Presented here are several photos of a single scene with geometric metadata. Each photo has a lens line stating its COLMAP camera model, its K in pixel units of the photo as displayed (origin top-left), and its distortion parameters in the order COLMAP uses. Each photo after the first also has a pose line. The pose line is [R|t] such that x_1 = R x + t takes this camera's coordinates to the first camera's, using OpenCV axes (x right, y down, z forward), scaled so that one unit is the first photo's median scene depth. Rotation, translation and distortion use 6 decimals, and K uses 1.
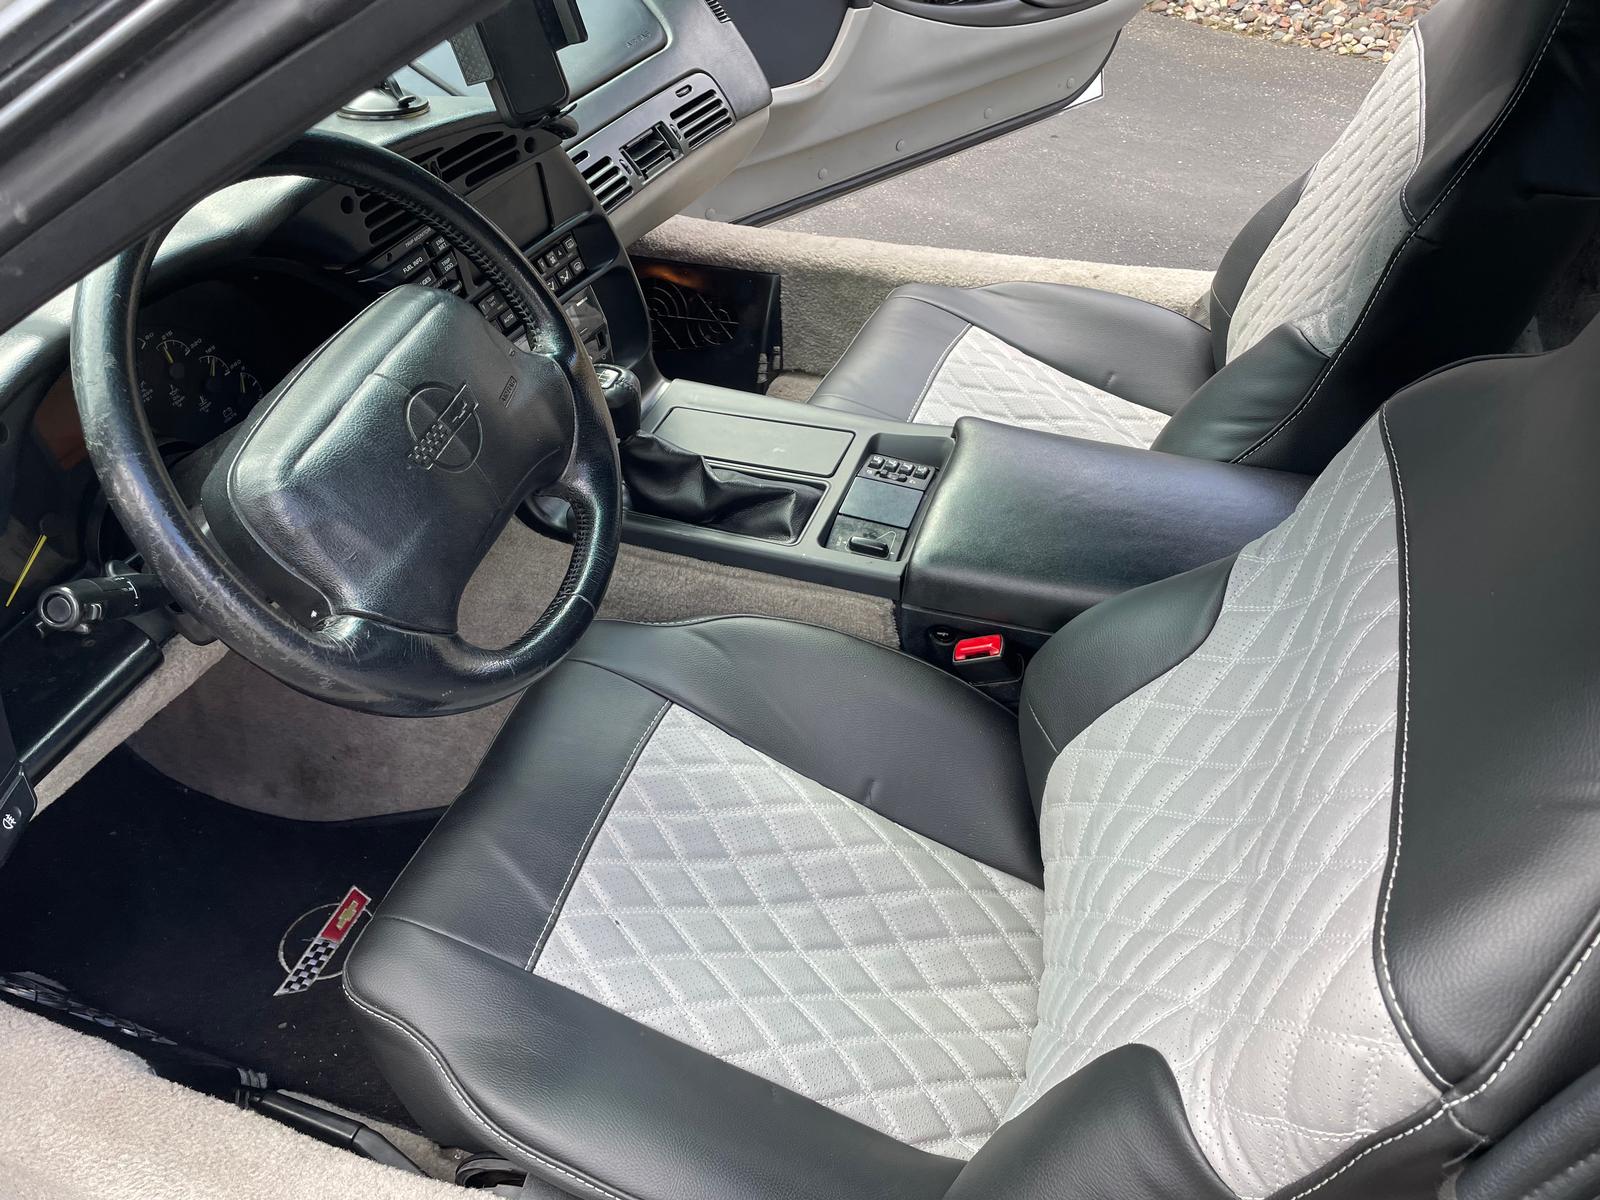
lens RADIAL K [[1216.3, 0, 805.6], [0, 1216.3, 612.6], [0, 0, 1]] dist [0.102042, -0.134885]
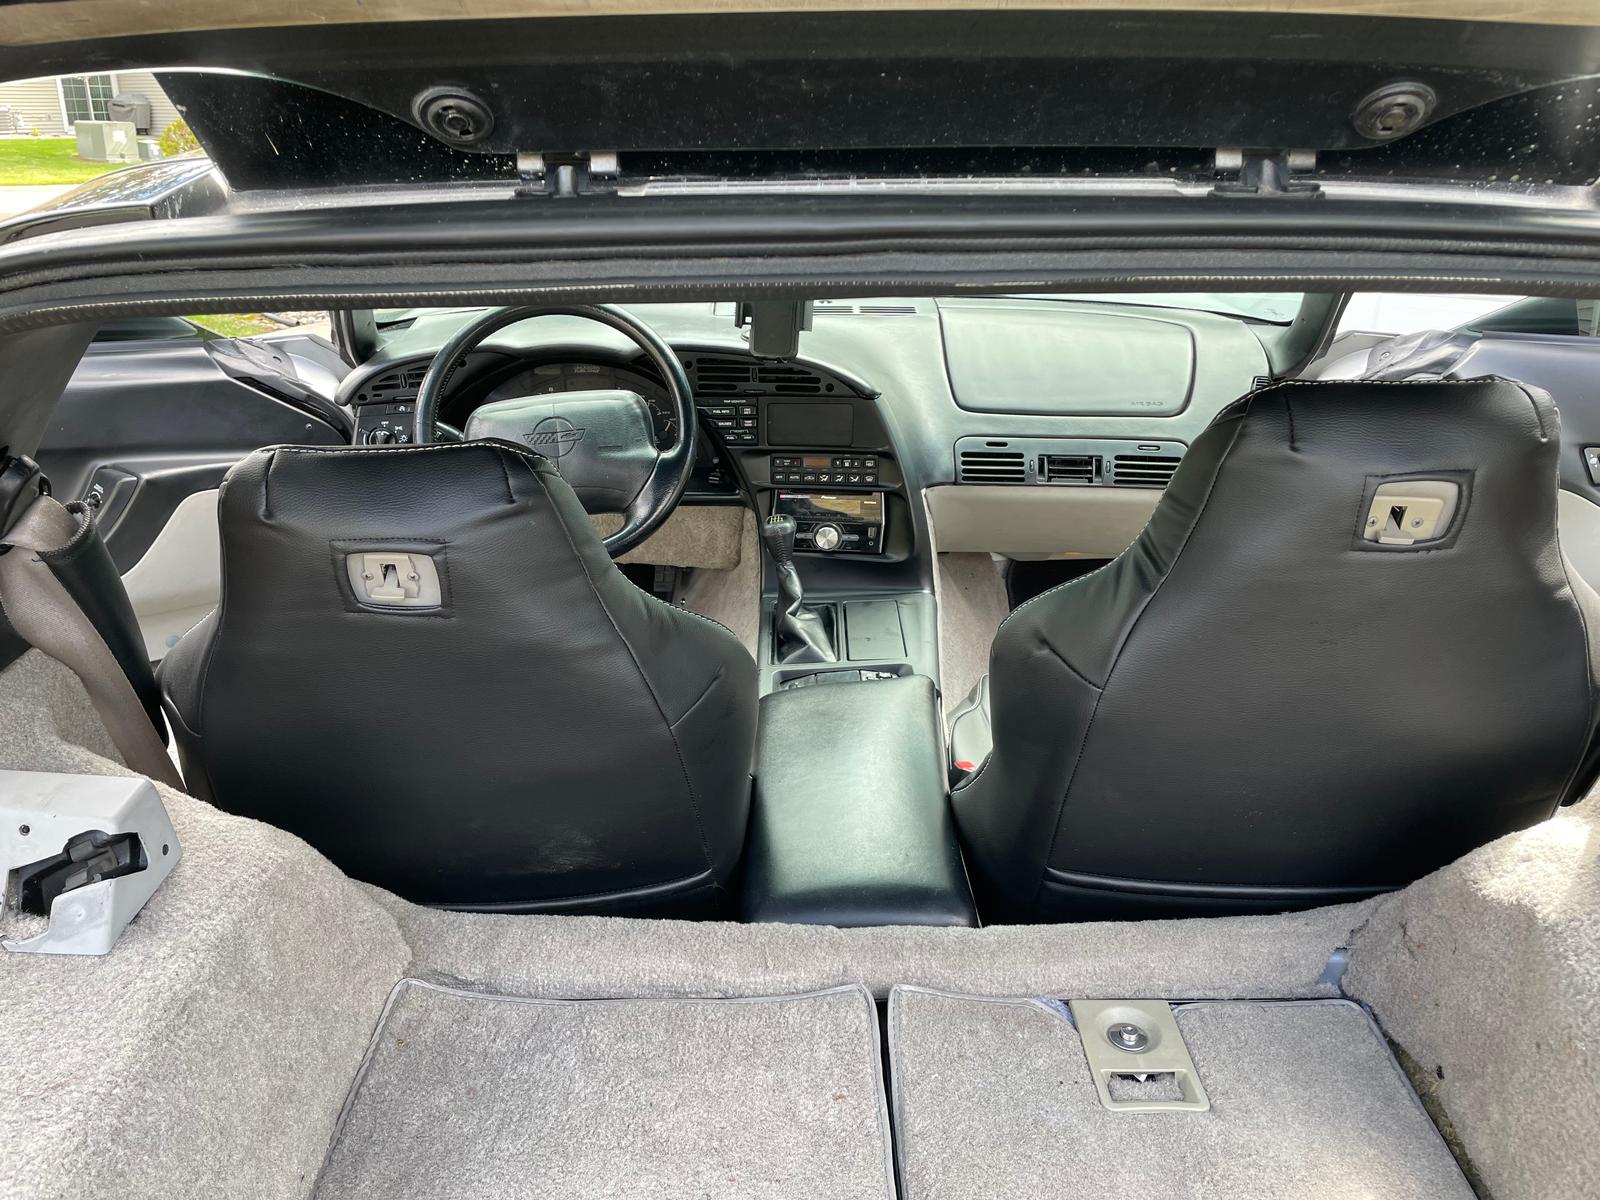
lens RADIAL K [[1216.3, 0, 805.6], [0, 1216.3, 612.6], [0, 0, 1]] dist [0.102042, -0.134885]
pose [[0.342395, 0.432765, -0.833954, 1.296591], [-0.626766, 0.766453, 0.140407, -0.372186], [0.699950, 0.474620, 0.533672, 0.264852]]
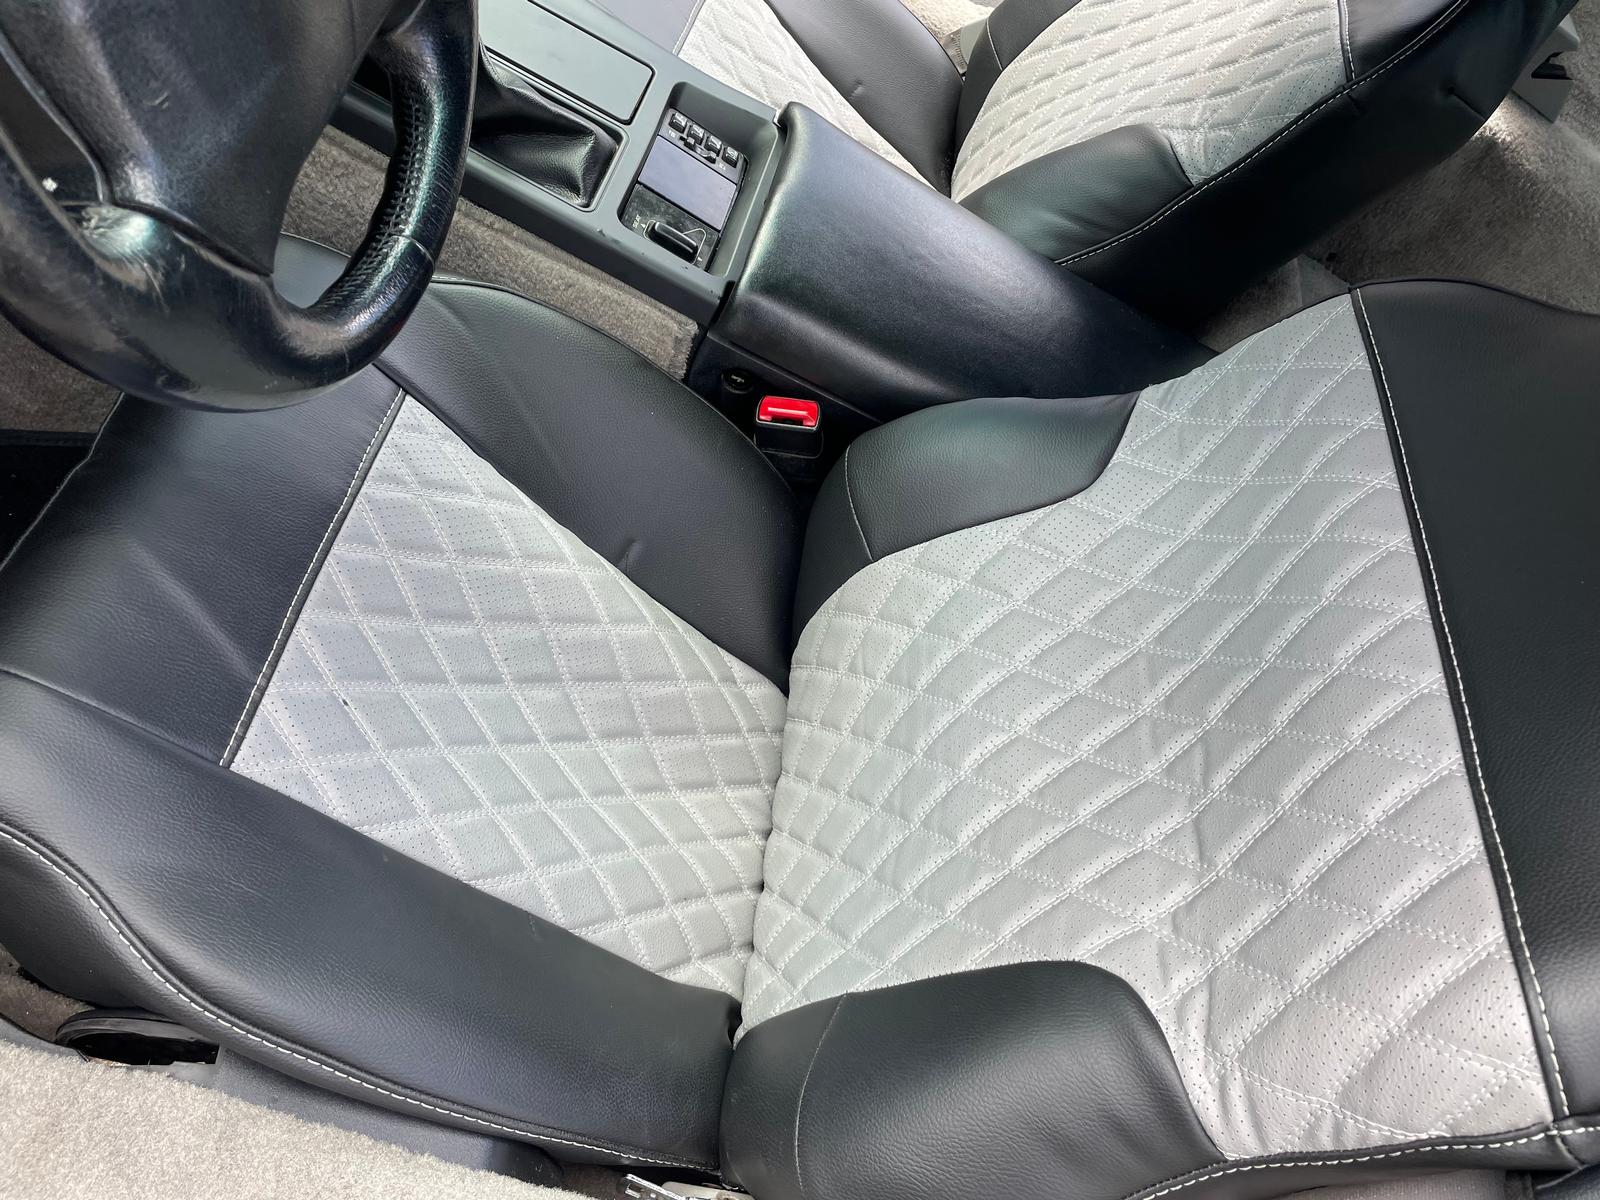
lens RADIAL K [[1216.3, 0, 805.6], [0, 1216.3, 612.6], [0, 0, 1]] dist [0.102042, -0.134885]
pose [[0.859131, 0.139610, 0.492344, -0.258709], [-0.270275, 0.940734, 0.204868, -0.016926], [-0.434563, -0.309077, 0.845947, 0.259973]]
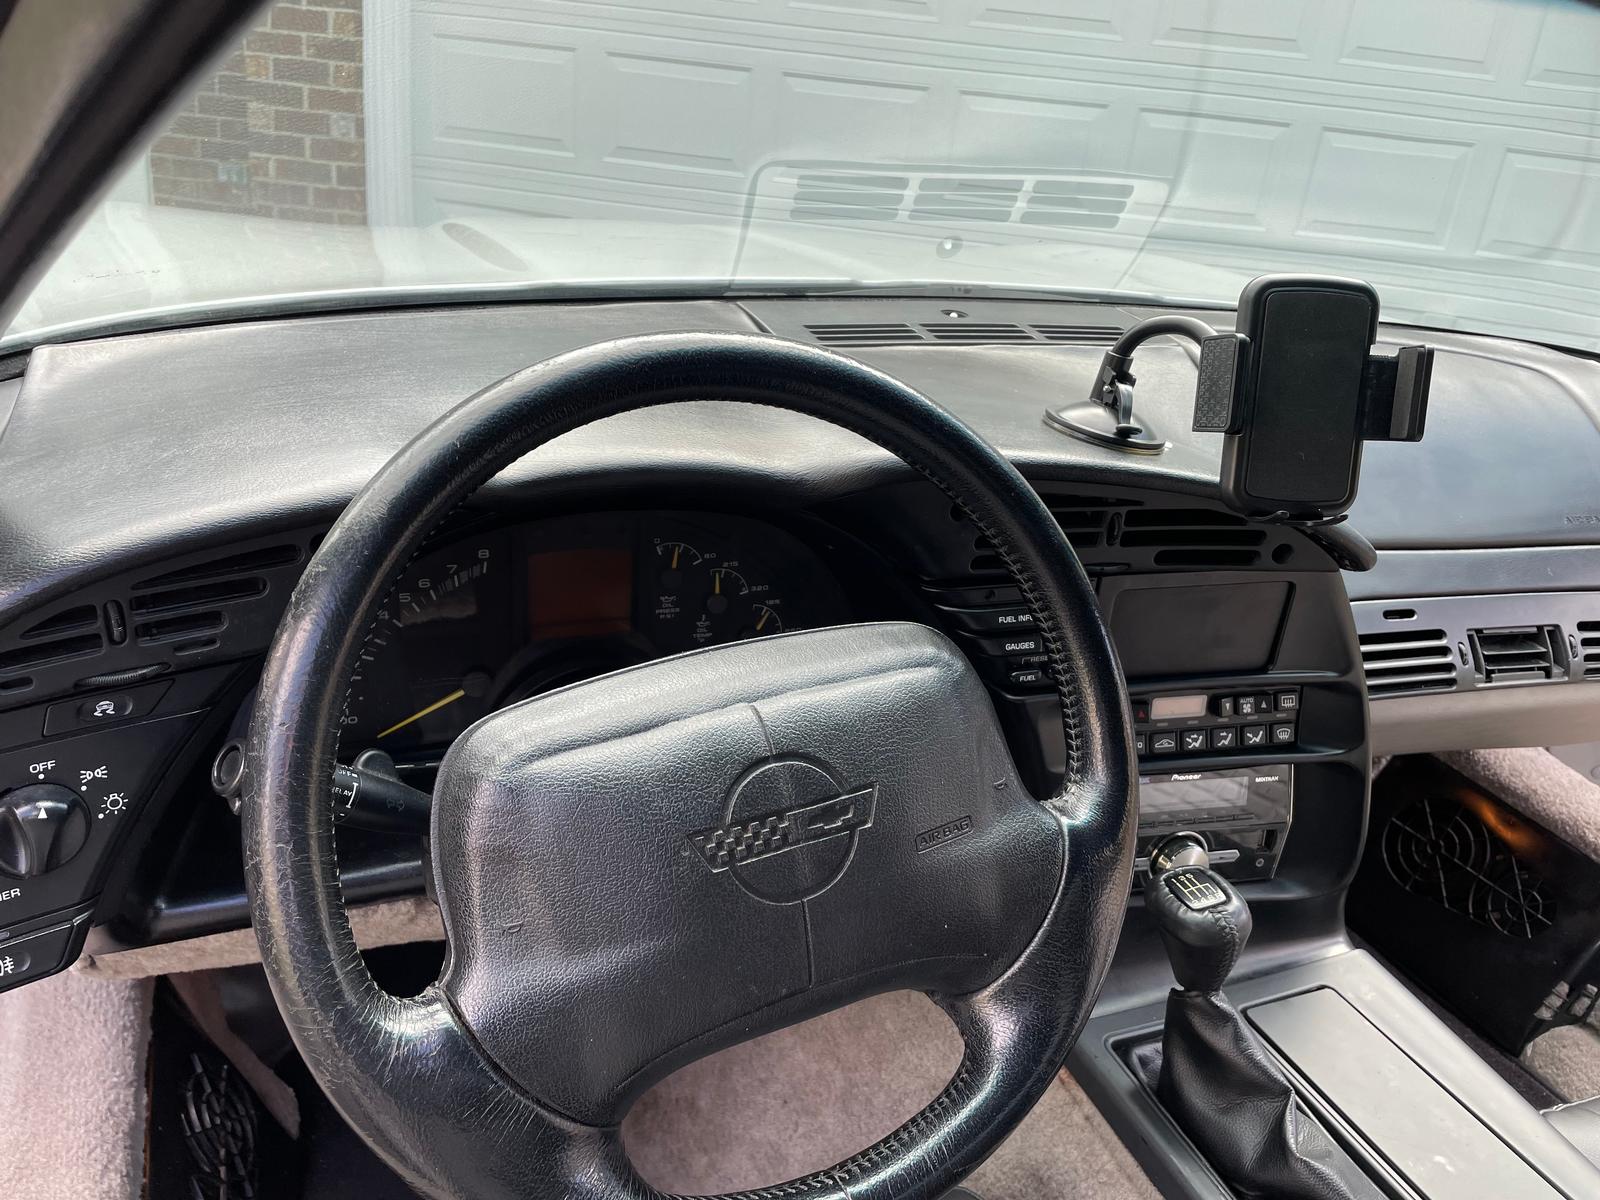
lens RADIAL K [[1216.3, 0, 805.6], [0, 1216.3, 612.6], [0, 0, 1]] dist [0.102042, -0.134885]
pose [[0.670698, 0.414471, -0.615124, 0.033467], [-0.577666, 0.812075, -0.082679, -0.150653], [0.465259, 0.410789, 0.784083, 0.374328]]
